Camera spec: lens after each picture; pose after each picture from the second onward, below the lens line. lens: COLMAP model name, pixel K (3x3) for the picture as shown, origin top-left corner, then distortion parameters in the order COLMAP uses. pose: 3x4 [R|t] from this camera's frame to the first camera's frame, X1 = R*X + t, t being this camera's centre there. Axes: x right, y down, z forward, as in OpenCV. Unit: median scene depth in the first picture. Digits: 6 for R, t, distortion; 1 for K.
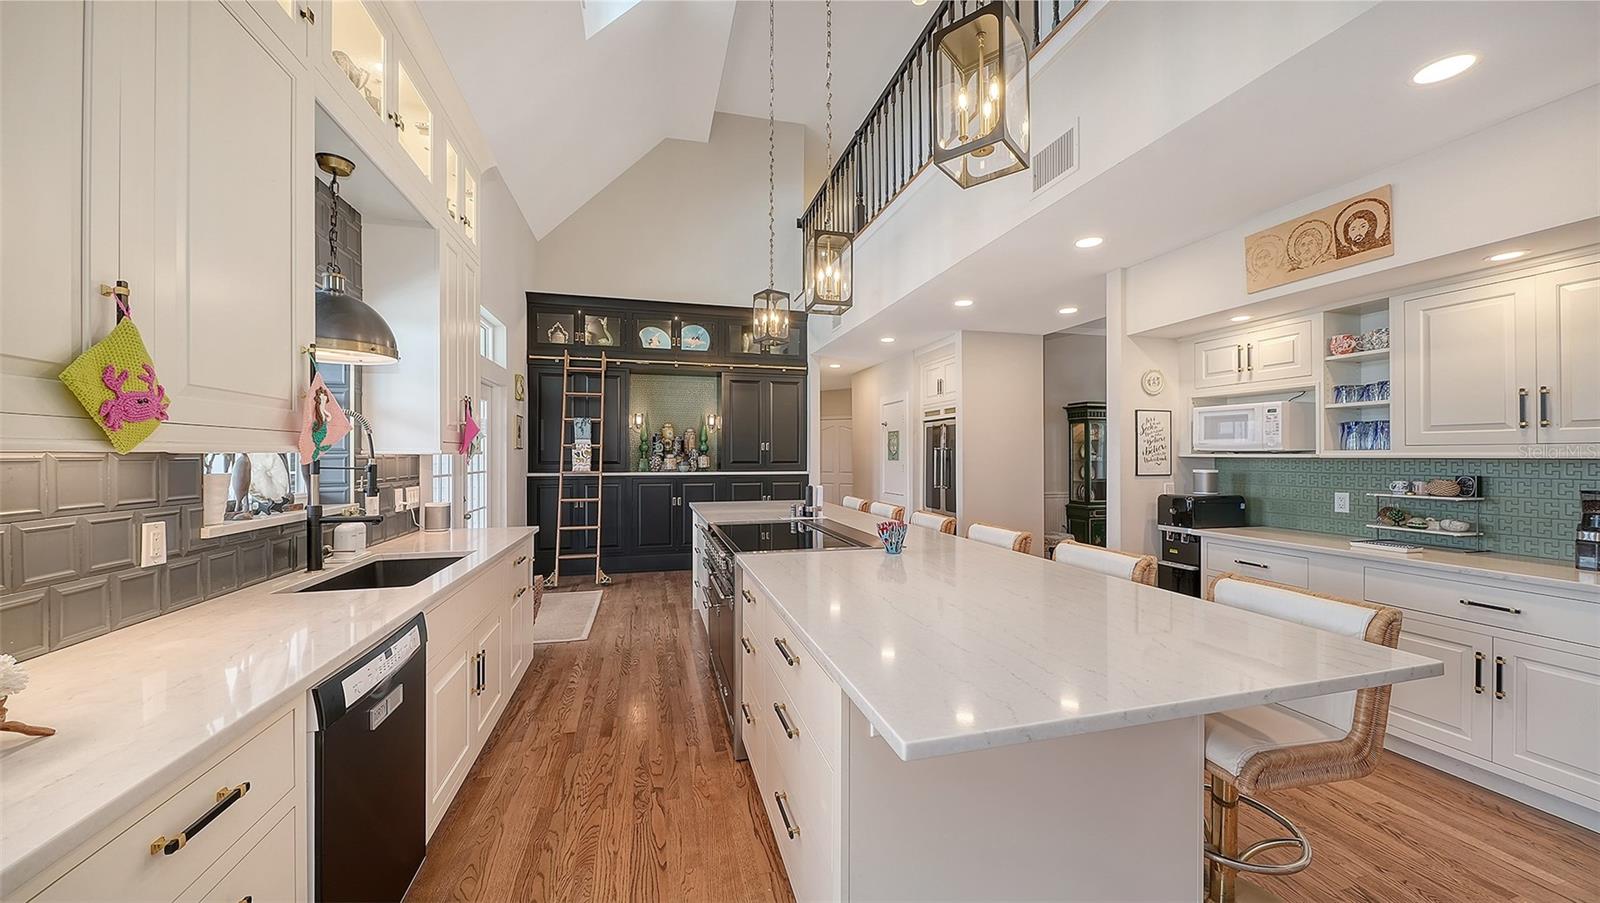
lens RADIAL K [[560.7, 0, 800.3], [0, 560.7, 456.5], [0, 0, 1]] dist [-0.000621, -0.000126]
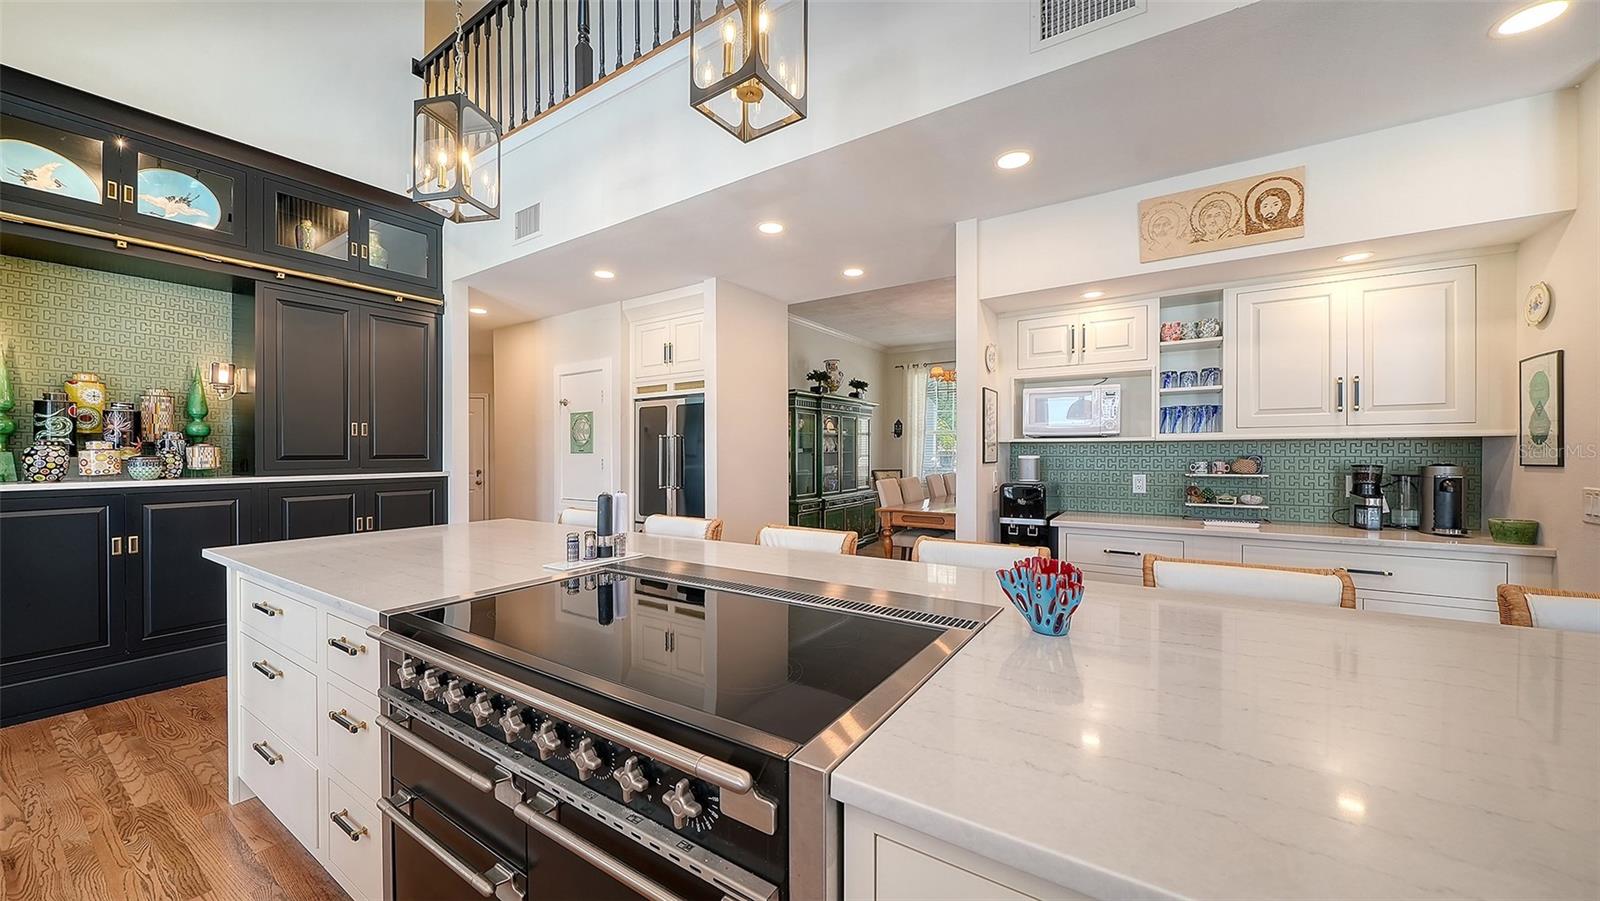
lens RADIAL K [[562.1, 0, 789.6], [0, 562.1, 453.8], [0, 0, 1]] dist [-0.004646, -0.000239]
pose [[0.752236, -0.004490, 0.658879, -0.136608], [0.006381, 0.999980, -0.000471, 0.012327], [-0.658863, 0.004559, 0.752249, 0.371546]]
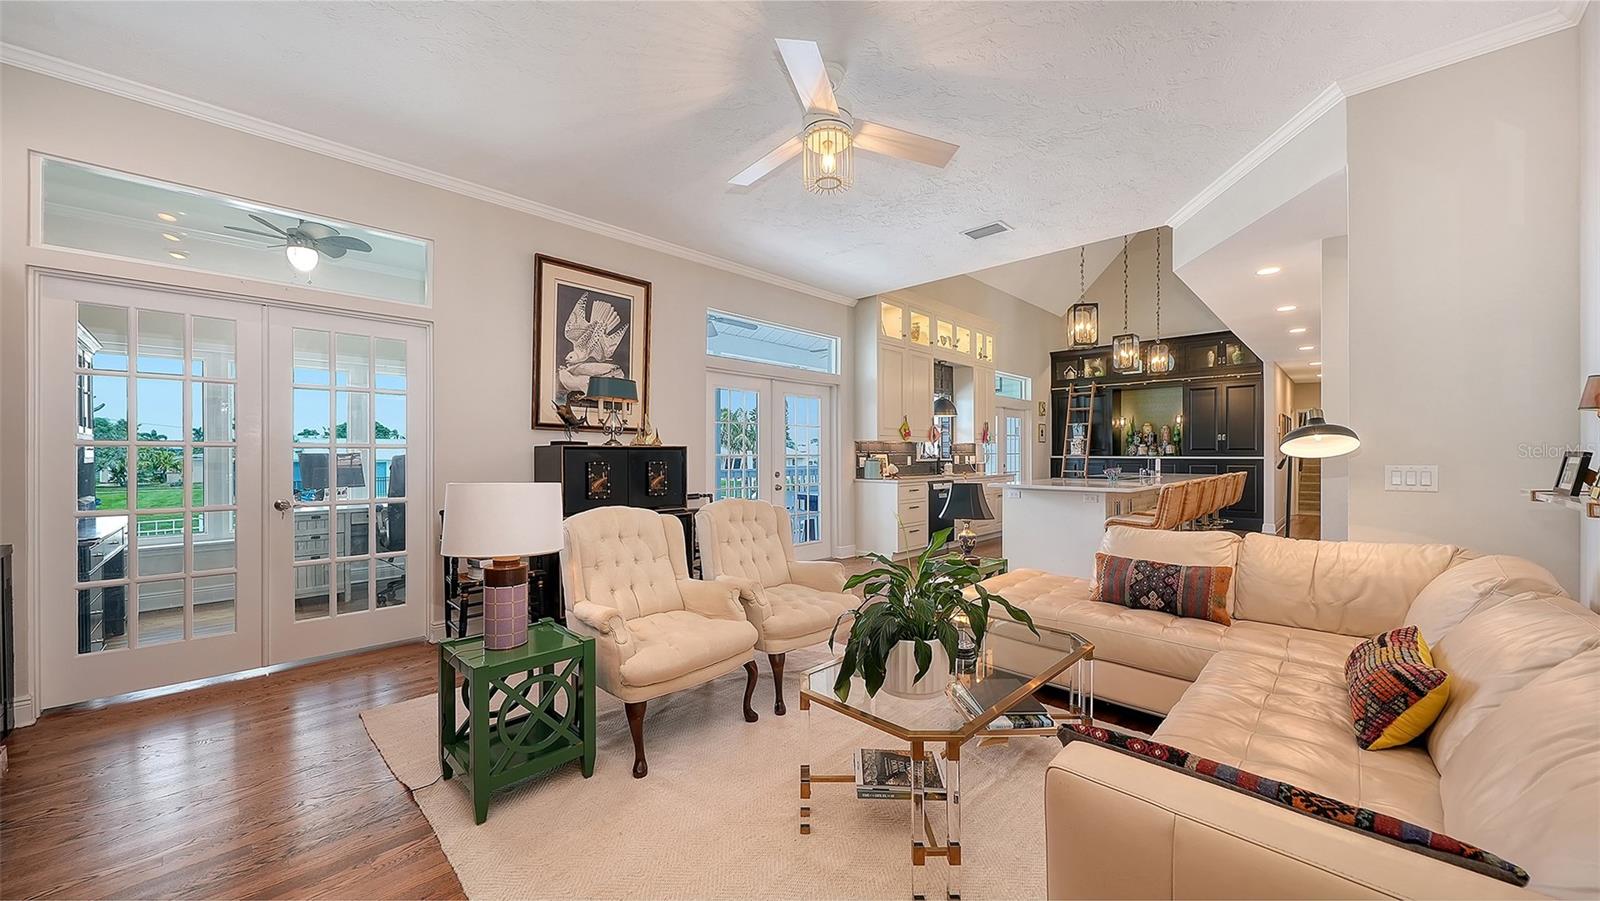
lens RADIAL K [[562.1, 0, 802.5], [0, 562.1, 450.4], [0, 0, 1]] dist [-0.004646, -0.000239]
pose [[0.504951, -0.004445, -0.863136, 0.722961], [-0.000575, 0.999985, -0.005486, 0.025500], [0.863148, 0.003267, 0.504941, -0.632233]]
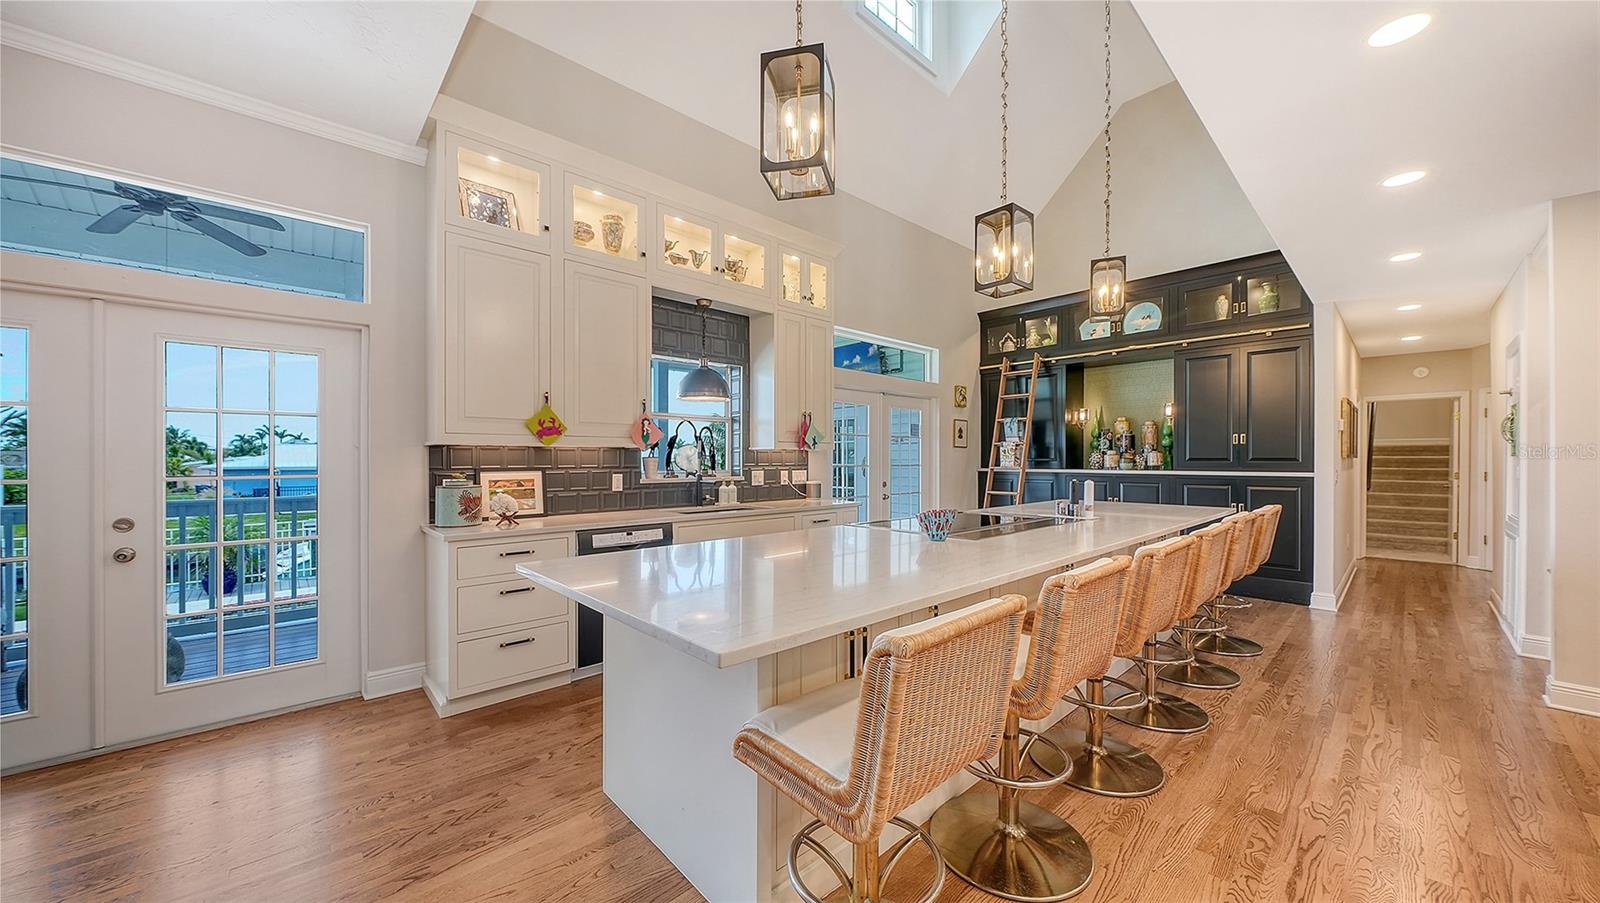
lens RADIAL K [[560.7, 0, 804.2], [0, 560.7, 458.0], [0, 0, 1]] dist [-0.000621, -0.000126]
pose [[0.465201, -0.001303, -0.885204, 0.429356], [-0.000542, 0.999998, -0.001757, 0.012409], [0.885205, 0.001297, 0.465199, 0.151968]]
